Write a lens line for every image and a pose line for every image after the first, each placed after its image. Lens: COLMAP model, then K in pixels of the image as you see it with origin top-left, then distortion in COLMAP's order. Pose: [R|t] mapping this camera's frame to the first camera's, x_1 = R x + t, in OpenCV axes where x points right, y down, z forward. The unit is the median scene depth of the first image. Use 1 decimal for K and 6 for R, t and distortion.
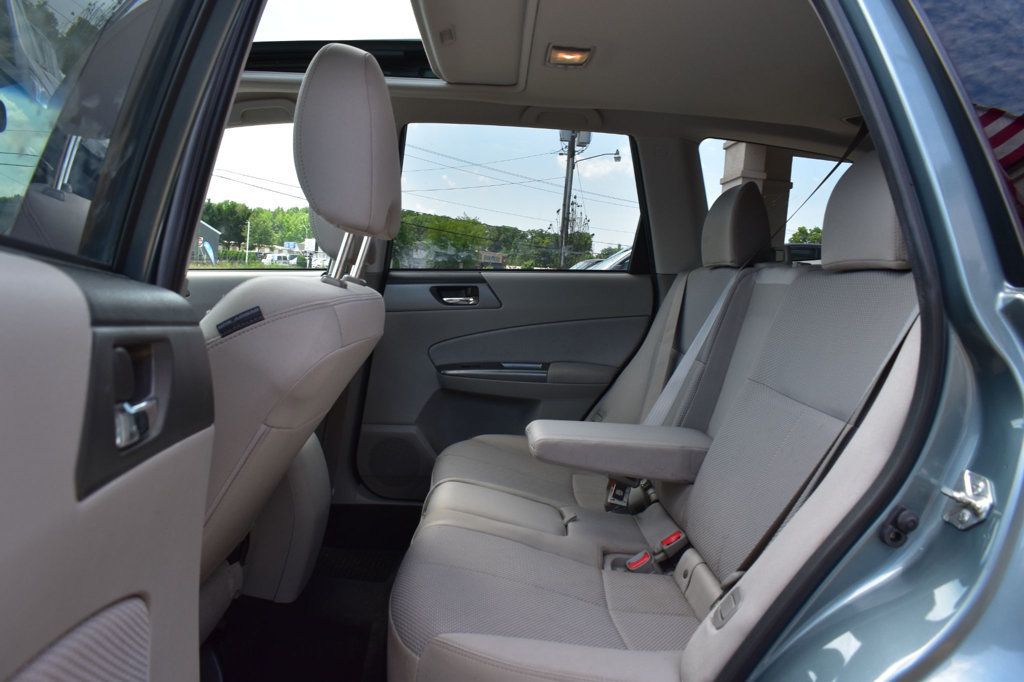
lens RADIAL K [[795.3, 0, 510.3], [0, 795.3, 340.3], [0, 0, 1]] dist [-0.084580, -0.017612]
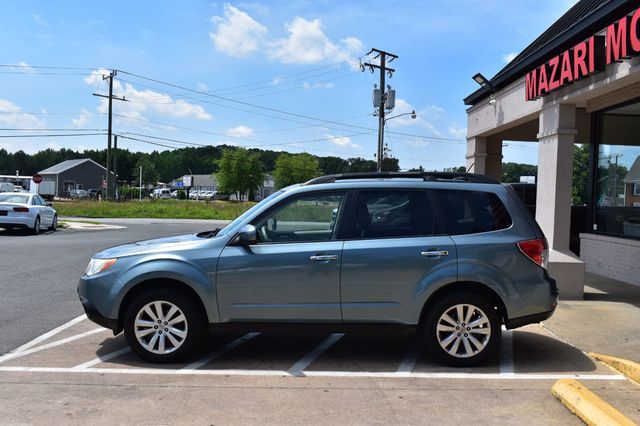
lens RADIAL K [[634.4, 0, 321.8], [0, 634.4, 212.2], [0, 0, 1]] dist [-0.010499, 0.000000]
pose [[0.998461, -0.050467, -0.023008, -0.015214], [0.049163, 0.997325, -0.054092, -0.000037], [0.025676, 0.052878, 0.998271, -0.155313]]
